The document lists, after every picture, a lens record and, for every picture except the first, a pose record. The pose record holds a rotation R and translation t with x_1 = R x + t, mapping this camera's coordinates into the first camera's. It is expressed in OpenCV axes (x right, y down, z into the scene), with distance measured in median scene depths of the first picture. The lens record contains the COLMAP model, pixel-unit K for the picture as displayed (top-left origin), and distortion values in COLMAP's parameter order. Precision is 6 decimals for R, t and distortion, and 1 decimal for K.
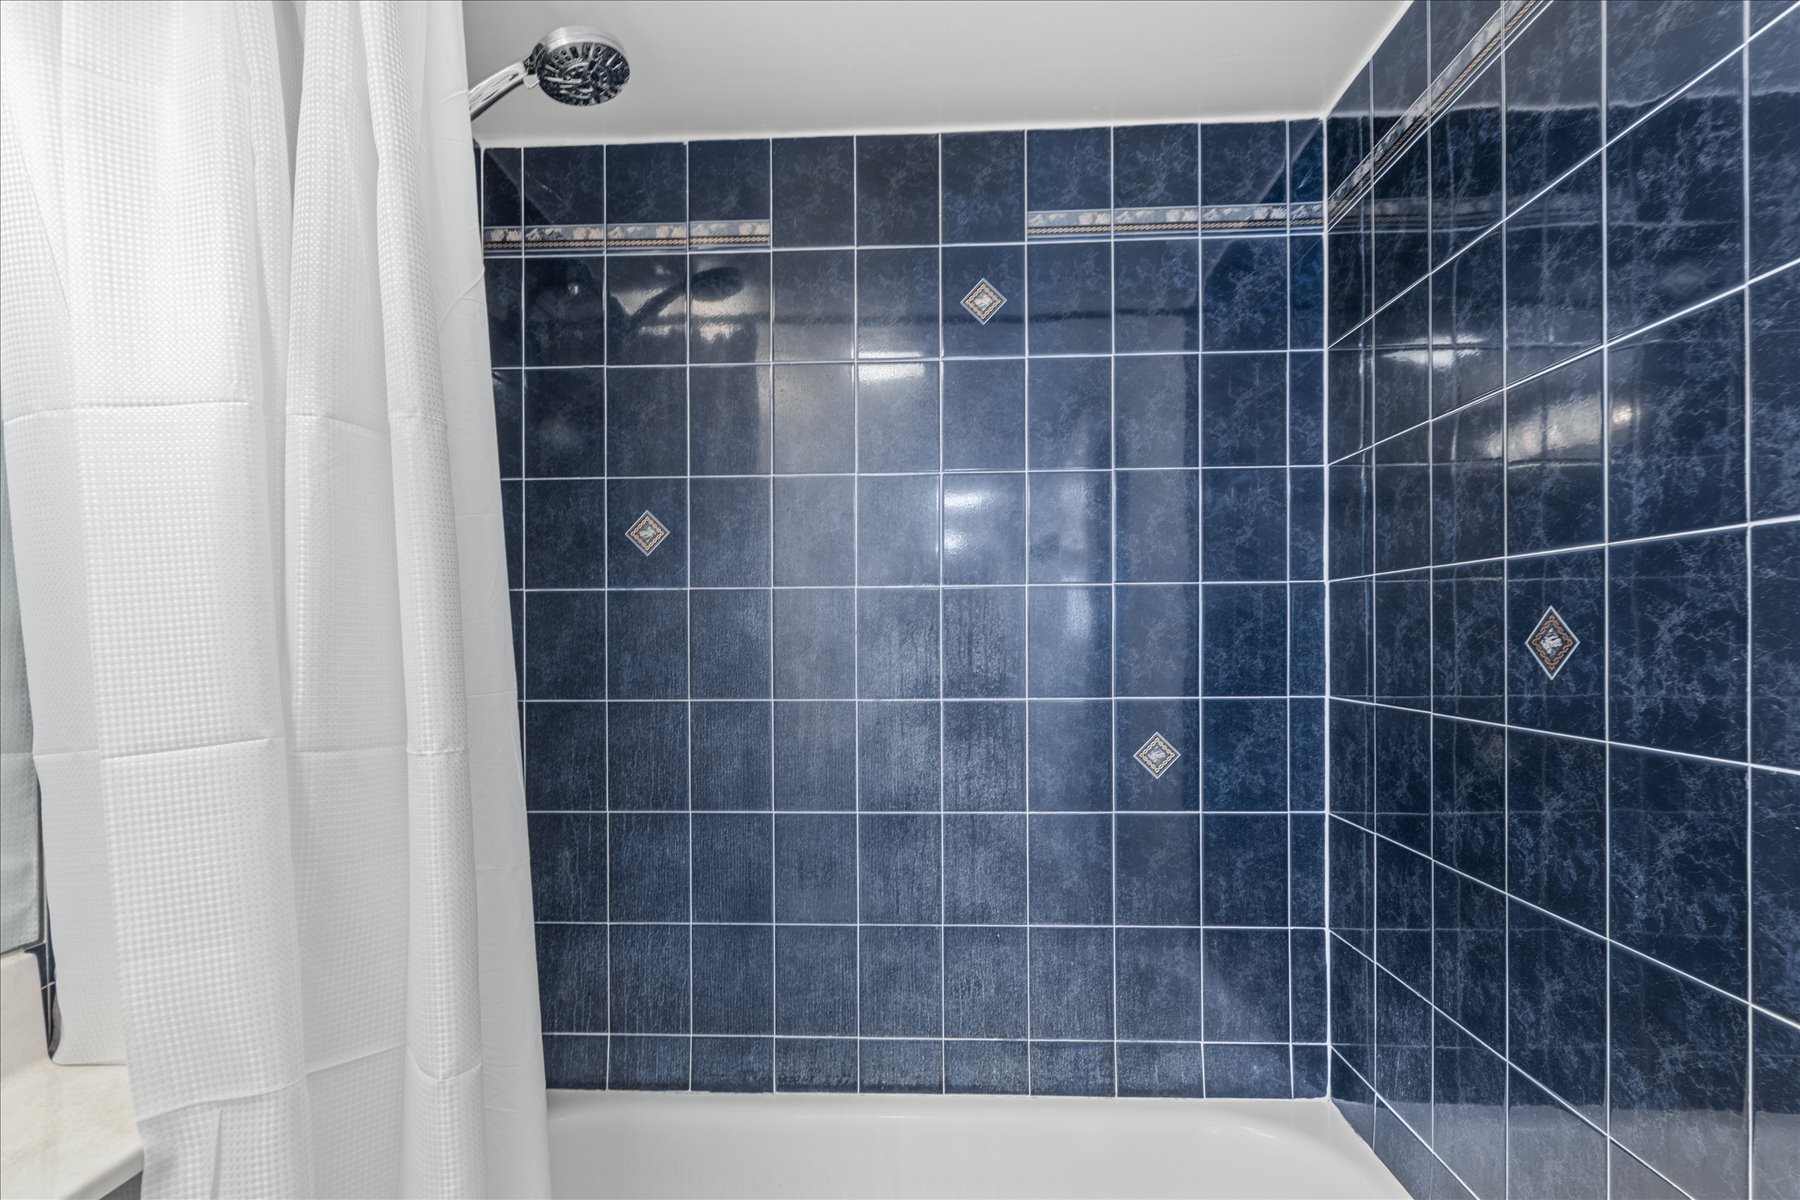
lens RADIAL K [[845.8, 0, 898.7], [0, 845.8, 624.9], [0, 0, 1]] dist [0.002040, 0.000223]
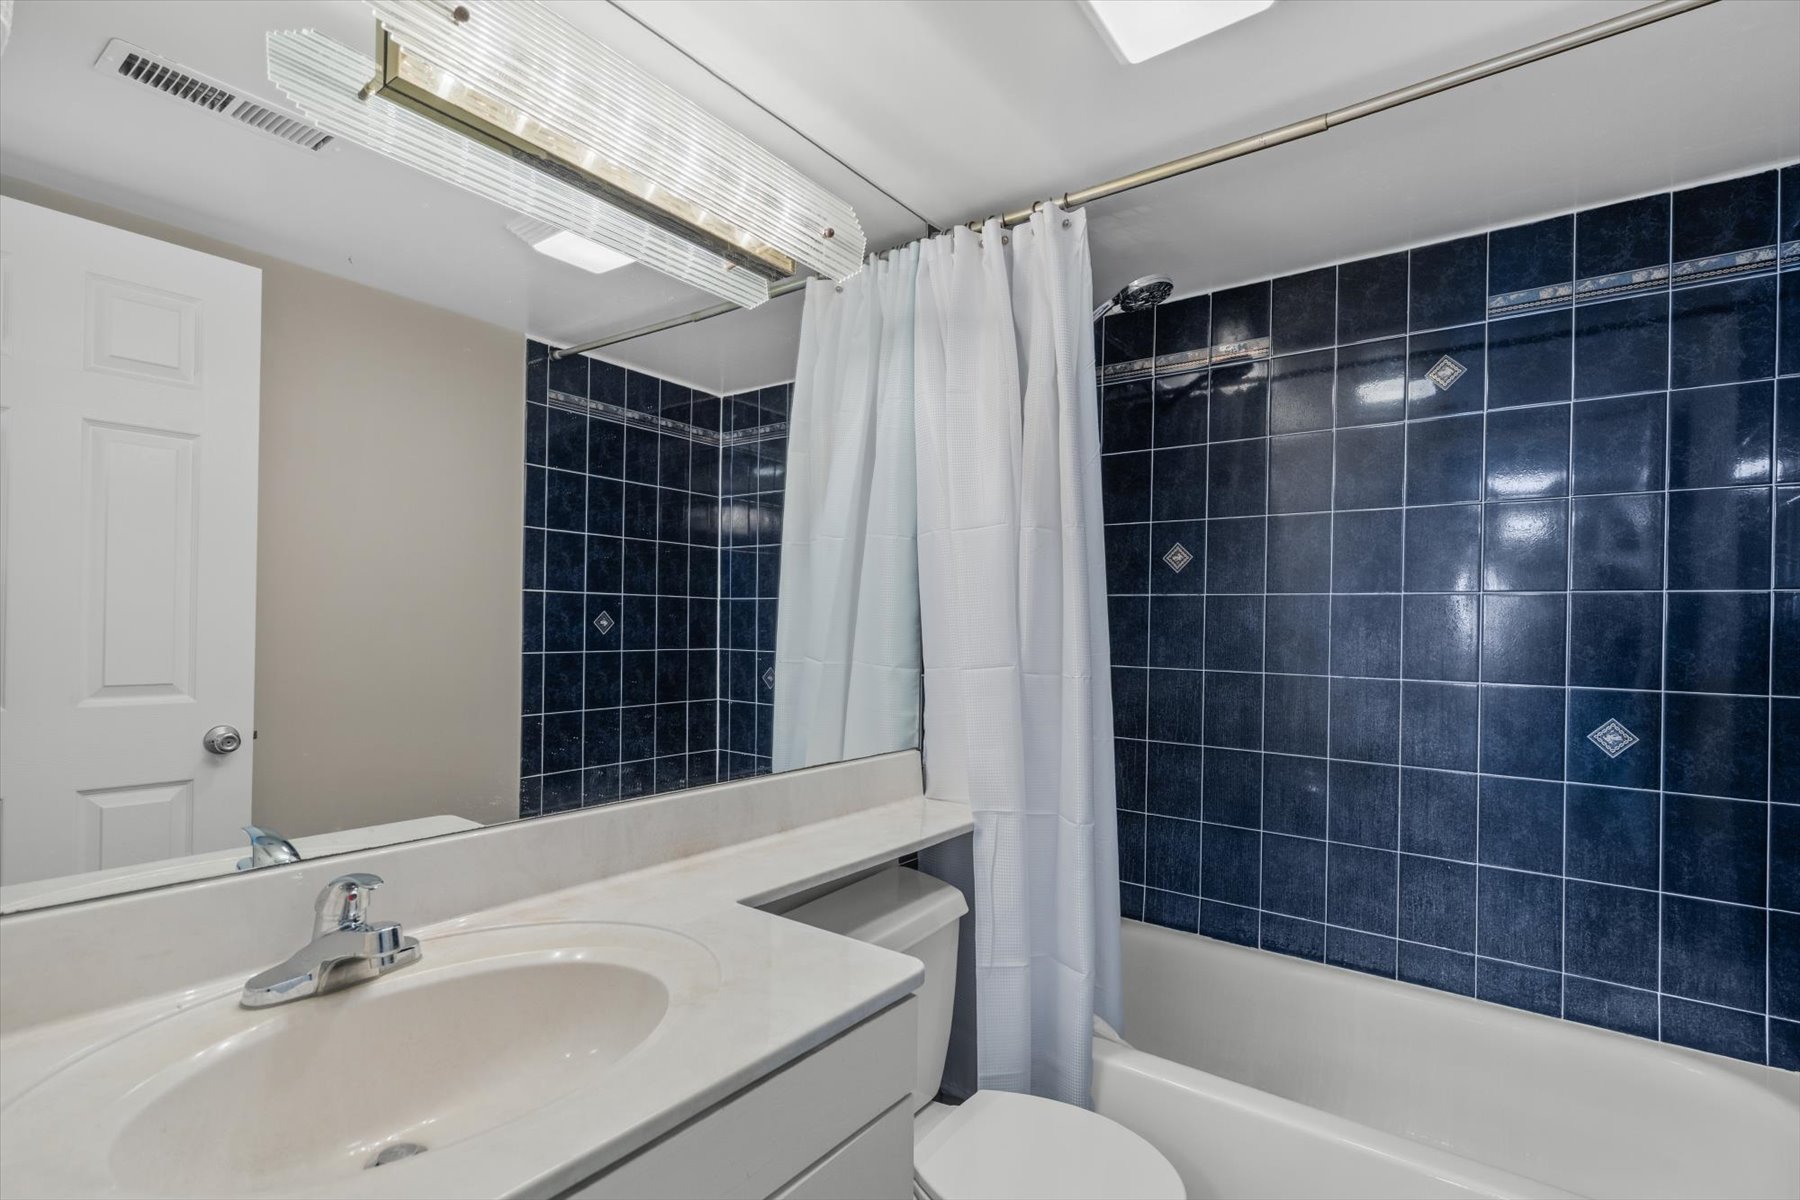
lens RADIAL K [[845.8, 0, 898.7], [0, 845.8, 624.9], [0, 0, 1]] dist [0.002040, 0.000223]
pose [[0.824580, 0.023255, -0.565267, 0.147476], [-0.017471, 0.999725, 0.015643, -0.003809], [0.565475, -0.003024, 0.824760, -0.522959]]
